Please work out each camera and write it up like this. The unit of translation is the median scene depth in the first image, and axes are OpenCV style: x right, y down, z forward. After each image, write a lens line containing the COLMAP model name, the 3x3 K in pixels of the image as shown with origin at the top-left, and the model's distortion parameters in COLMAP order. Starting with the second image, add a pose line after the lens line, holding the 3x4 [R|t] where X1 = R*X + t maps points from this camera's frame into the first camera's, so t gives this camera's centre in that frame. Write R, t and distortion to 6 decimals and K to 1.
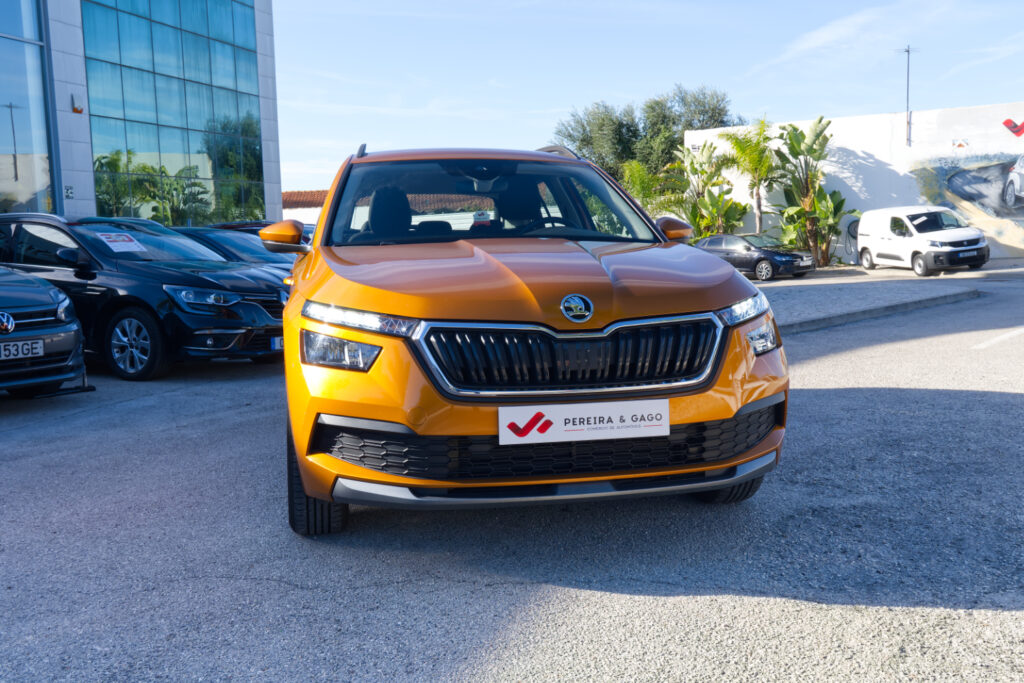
lens RADIAL K [[970.8, 0, 510.4], [0, 970.8, 342.1], [0, 0, 1]] dist [0.055403, -0.100790]
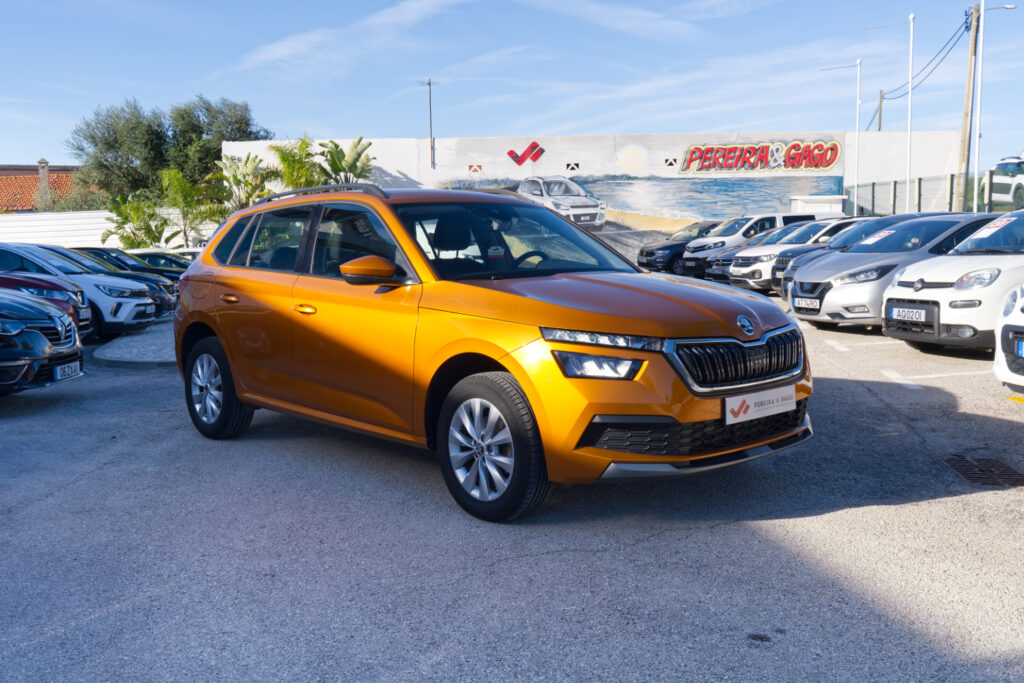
lens RADIAL K [[970.8, 0, 510.4], [0, 970.8, 342.1], [0, 0, 1]] dist [0.055403, -0.100790]
pose [[0.856129, -0.047206, 0.514602, -0.104213], [0.050669, 0.998689, 0.007316, -0.004129], [-0.514273, 0.019811, 0.857398, -0.004721]]
